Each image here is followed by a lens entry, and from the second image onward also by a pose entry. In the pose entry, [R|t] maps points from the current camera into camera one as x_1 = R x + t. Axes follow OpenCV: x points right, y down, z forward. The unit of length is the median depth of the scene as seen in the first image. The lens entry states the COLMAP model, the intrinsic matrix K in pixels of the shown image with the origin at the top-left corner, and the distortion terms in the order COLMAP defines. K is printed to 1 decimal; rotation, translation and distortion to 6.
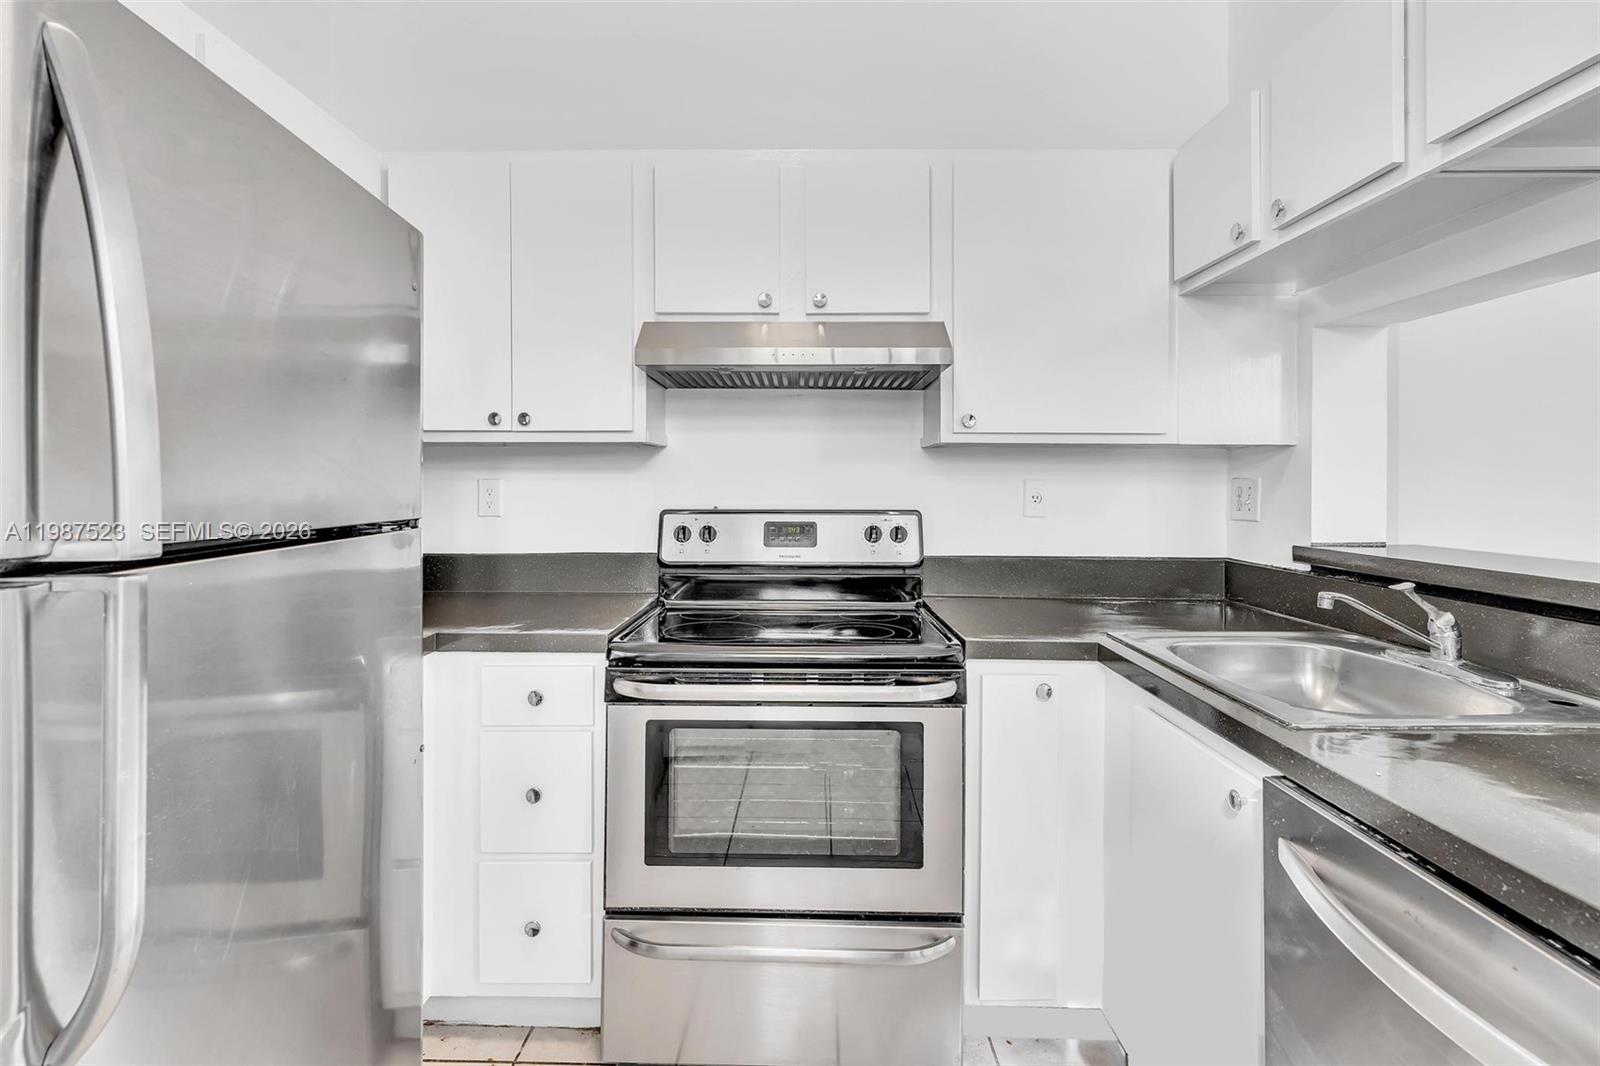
lens RADIAL K [[746.9, 0, 794.6], [0, 746.9, 482.6], [0, 0, 1]] dist [-0.000106, 0.000453]
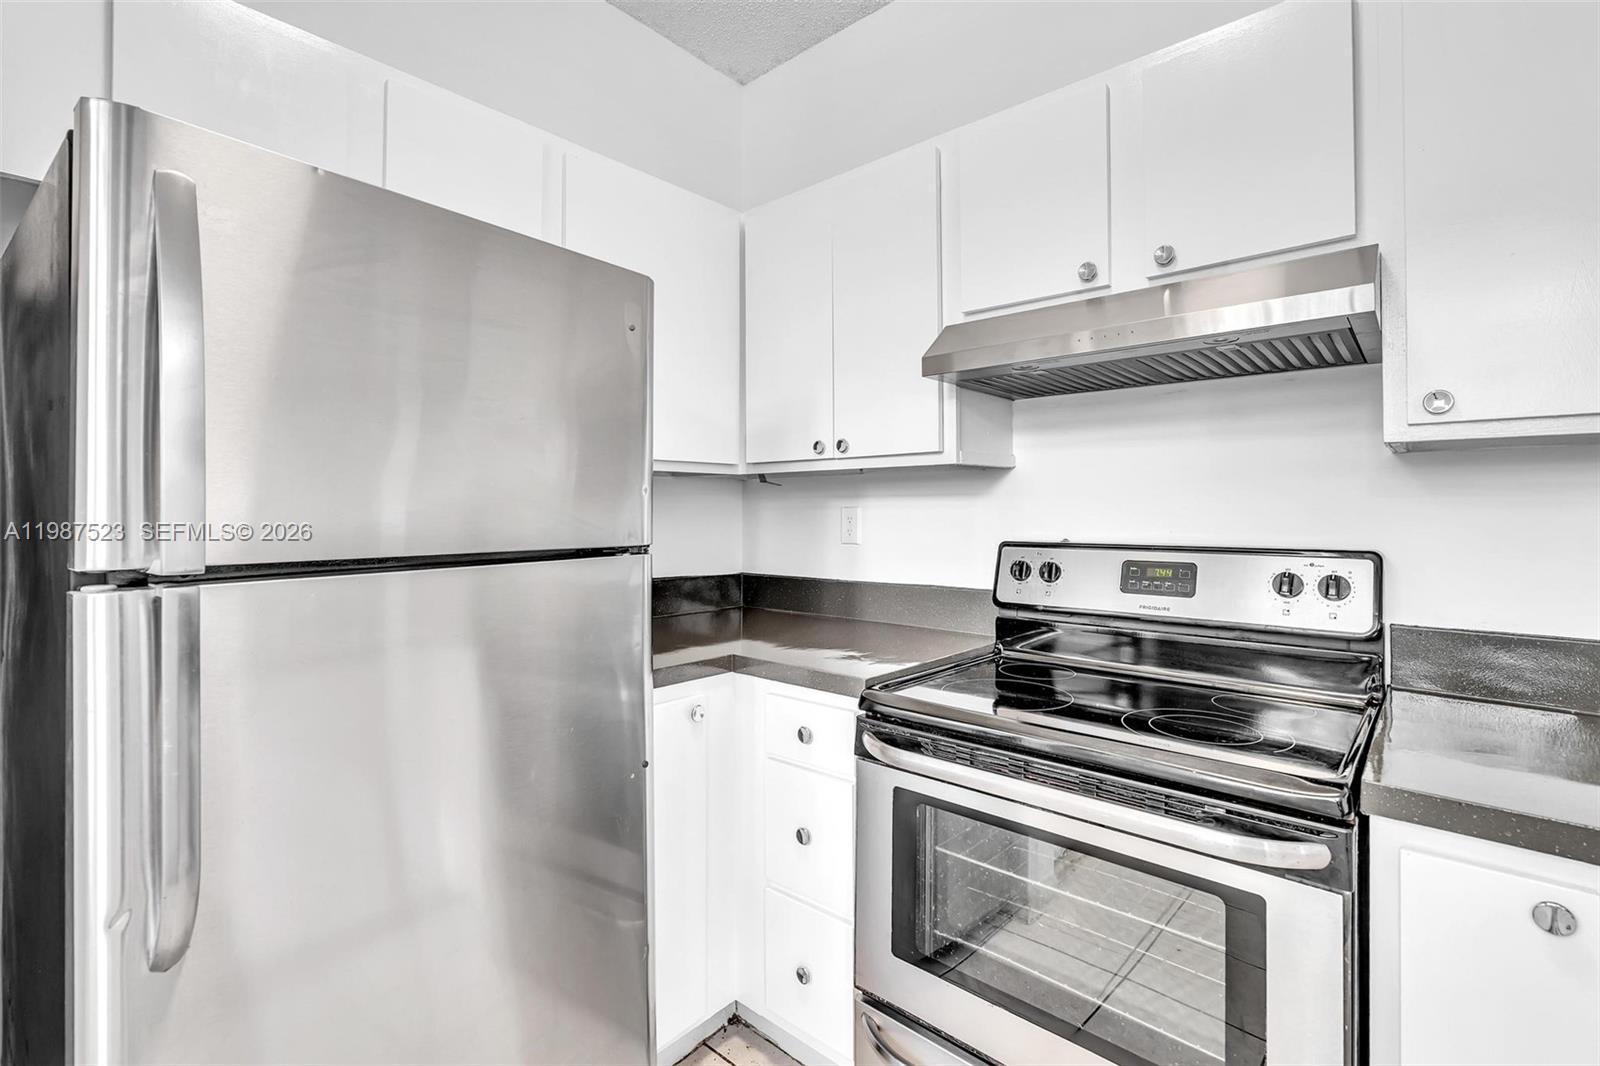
lens RADIAL K [[729.7, 0, 805.3], [0, 729.7, 506.6], [0, 0, 1]] dist [-0.002806, 0.000054]
pose [[0.760617, -0.007220, -0.649160, 0.242177], [0.003320, 0.999968, -0.007232, 0.002019], [0.649192, 0.003345, 0.760617, 0.262886]]
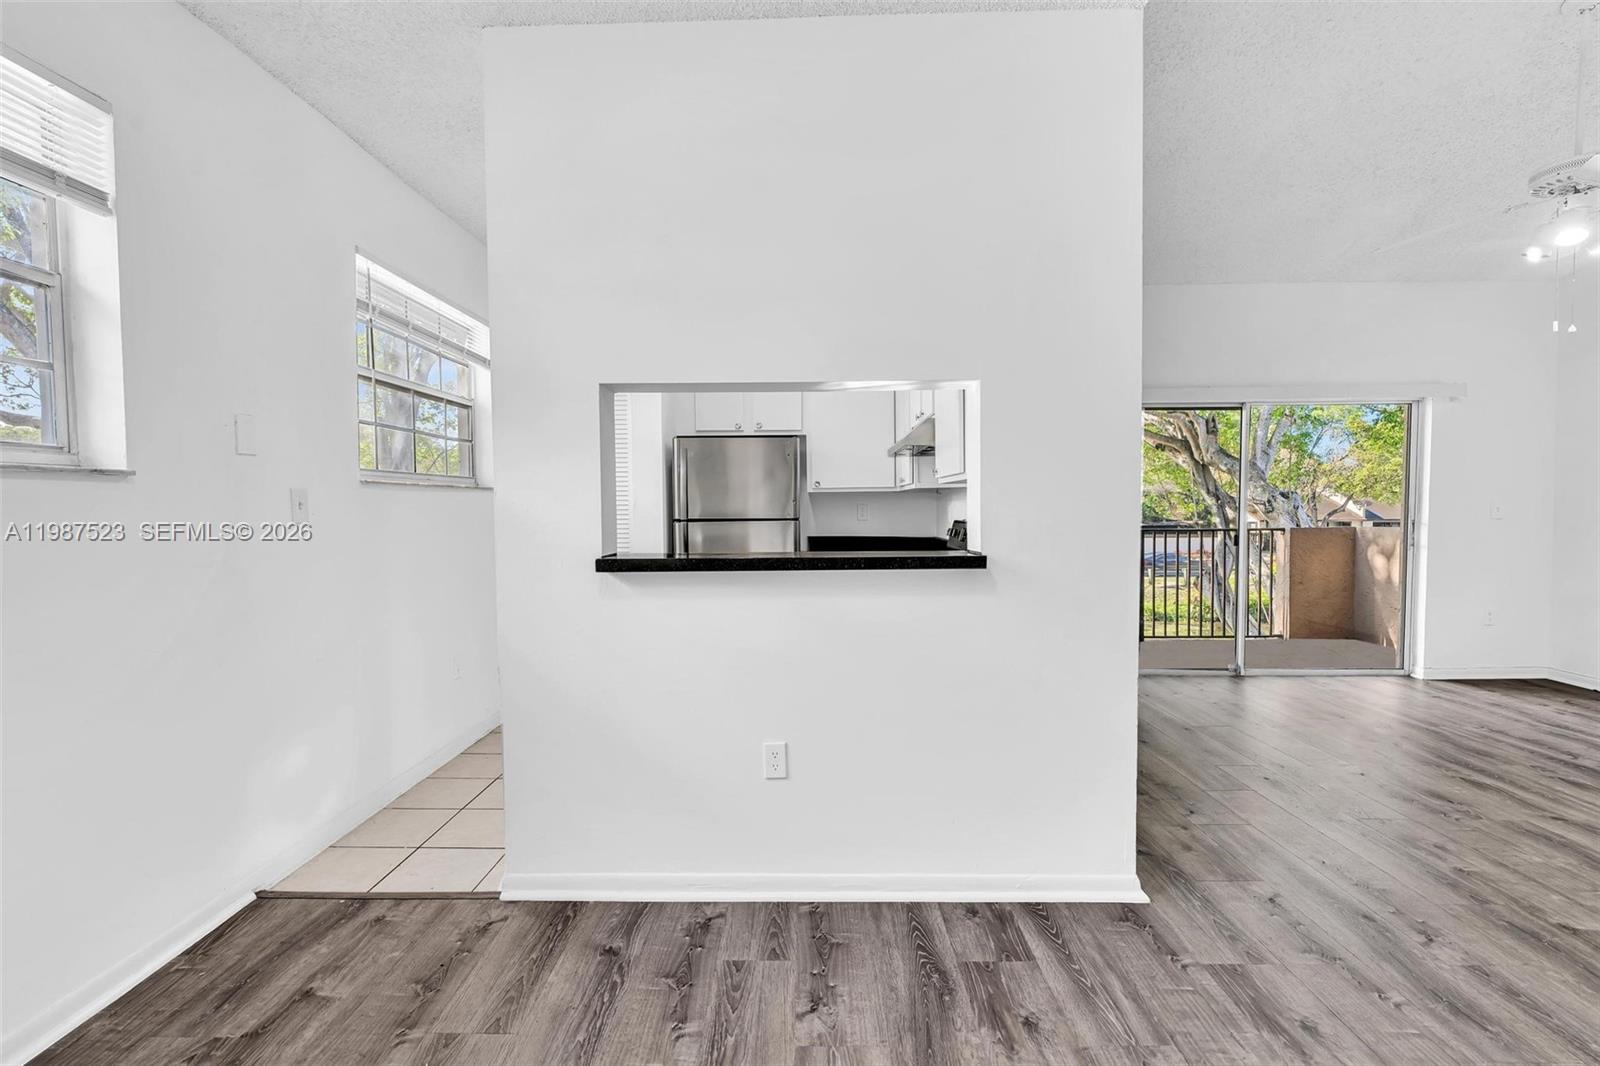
lens RADIAL K [[722.0, 0, 796.9], [0, 722.0, 534.4], [0, 0, 1]] dist [-0.003219, -0.000136]
pose [[-0.000930, 0.034331, -0.999410, 2.112805], [0.007779, 0.999381, 0.034322, 0.005342], [0.999969, -0.007742, -0.001196, 0.731955]]
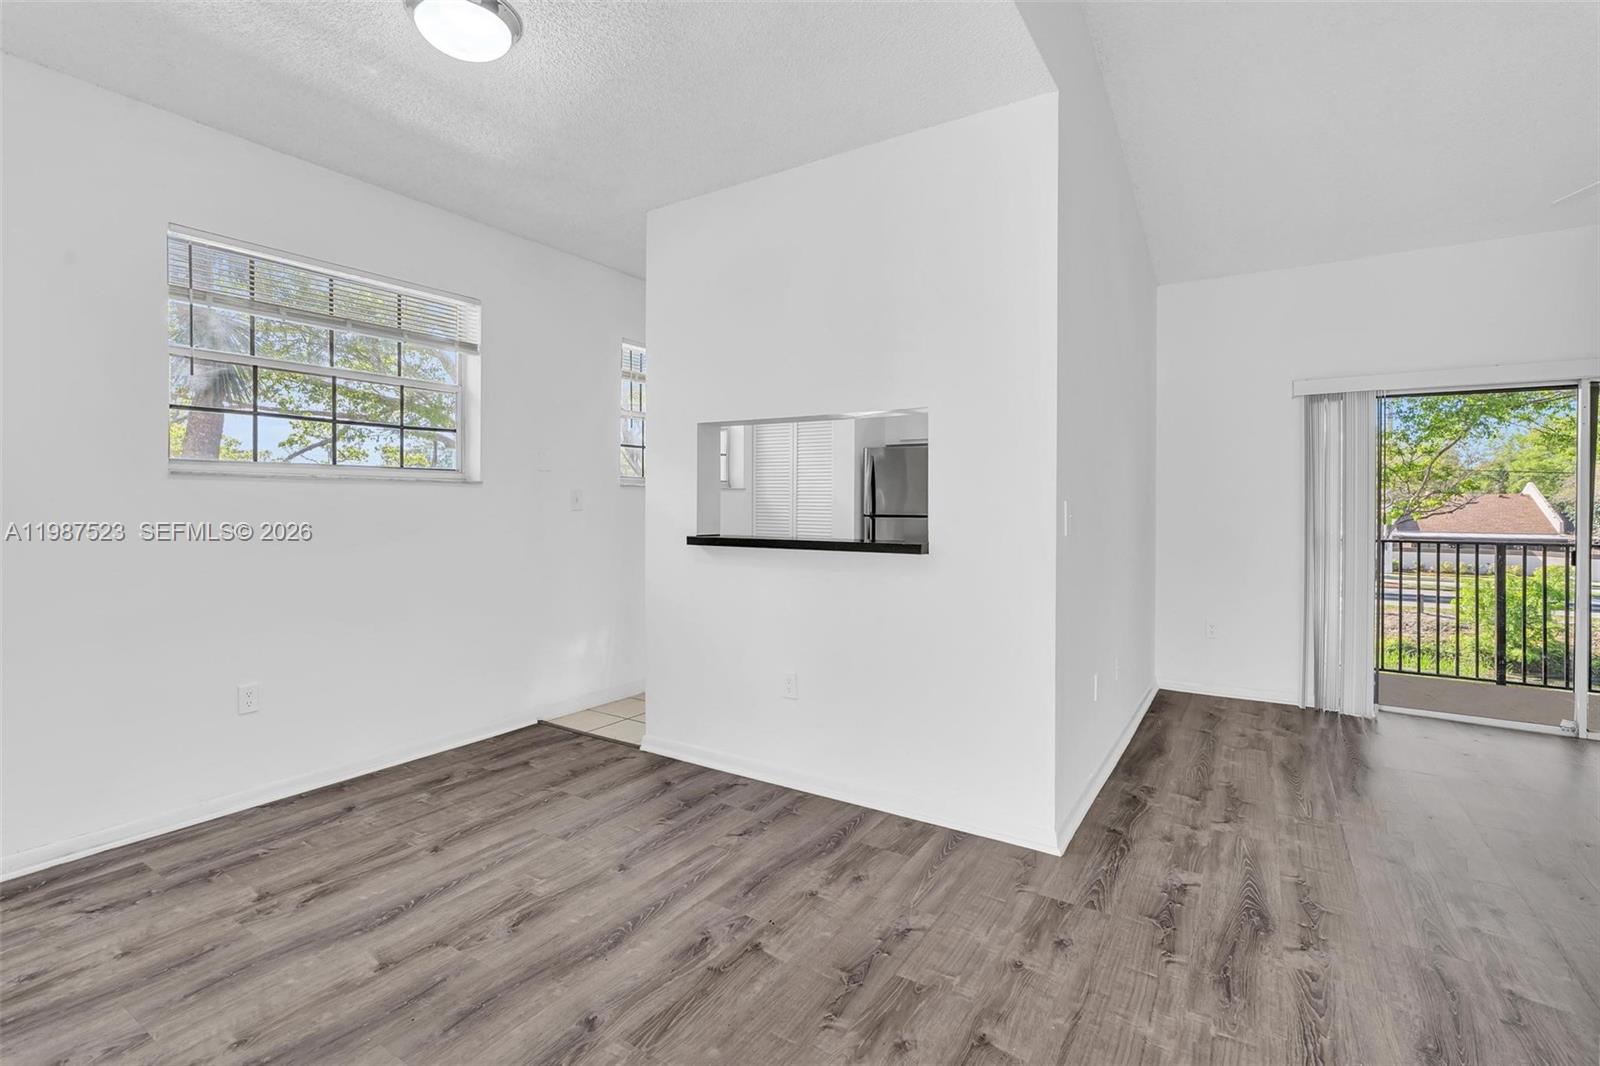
lens RADIAL K [[739.0, 0, 791.8], [0, 739.0, 507.2], [0, 0, 1]] dist [-0.010549, 0.005110]
pose [[-0.526465, -0.005472, -0.850179, 2.406898], [-0.009190, 0.999957, -0.000745, 0.009431], [0.850147, 0.007421, -0.526493, 1.667979]]
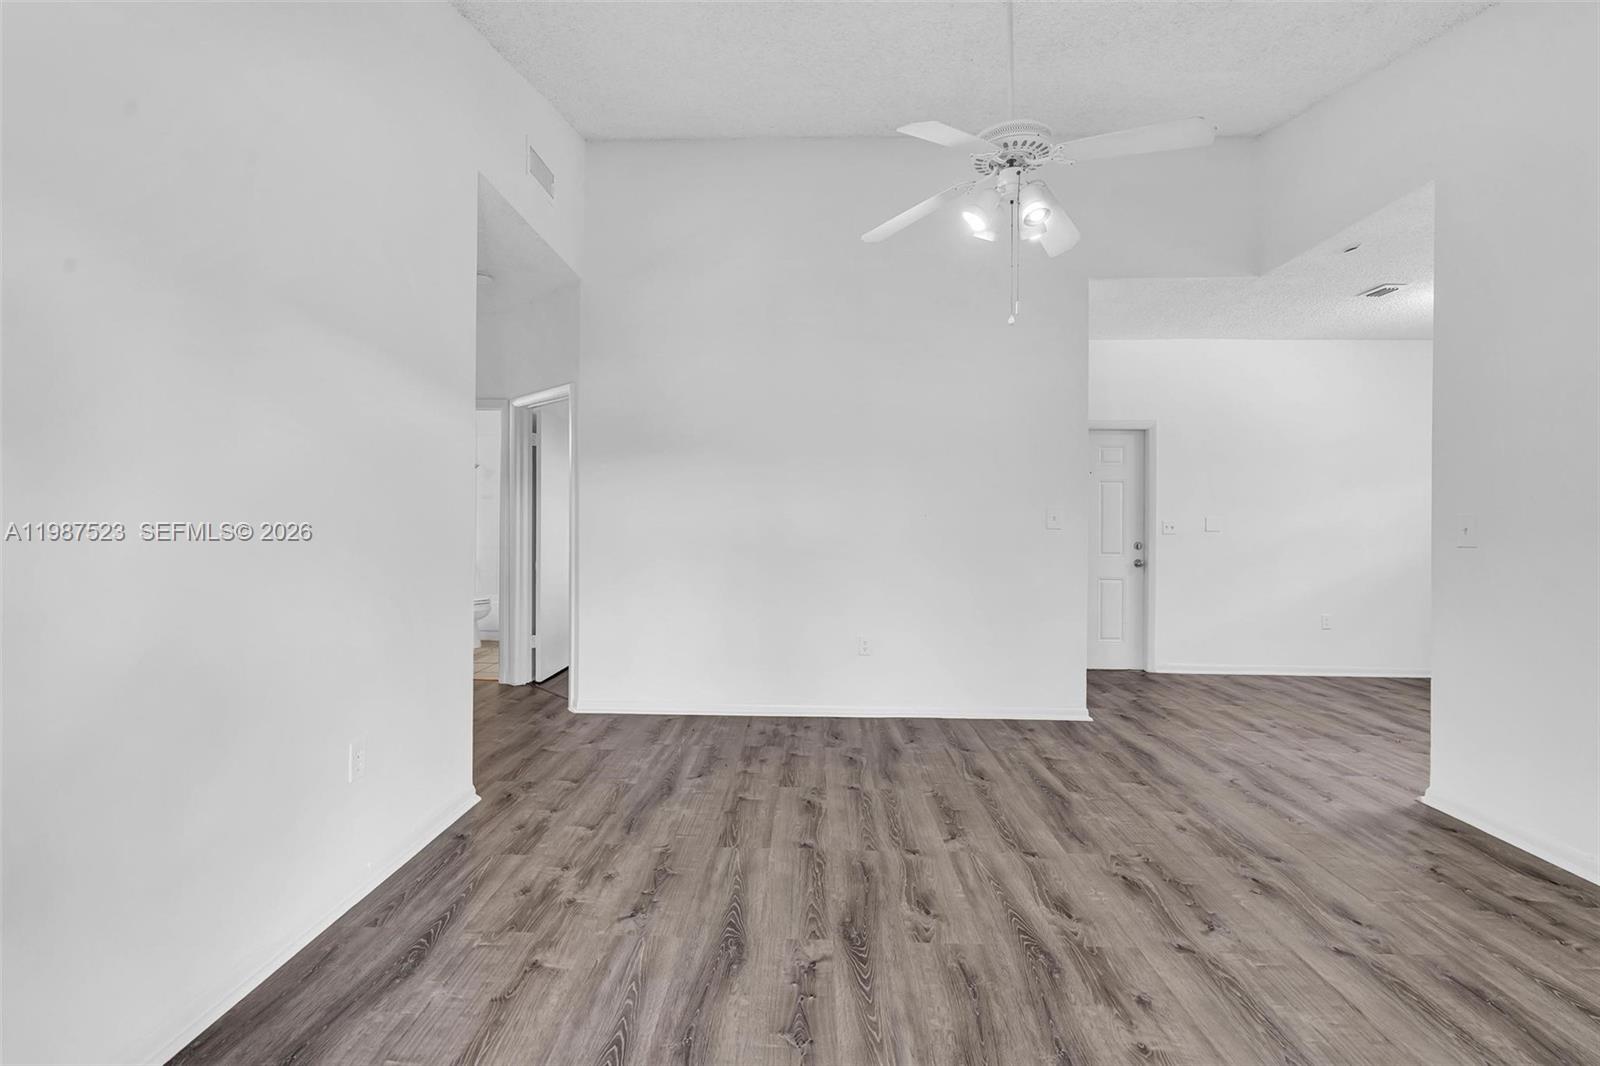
lens RADIAL K [[729.7, 0, 791.4], [0, 729.7, 518.8], [0, 0, 1]] dist [-0.005074, 0.001080]
pose [[0.016245, -0.001675, 0.999867, -1.005821], [-0.008435, 0.999963, 0.001812, 0.008084], [-0.999832, -0.008463, 0.016231, 2.908371]]
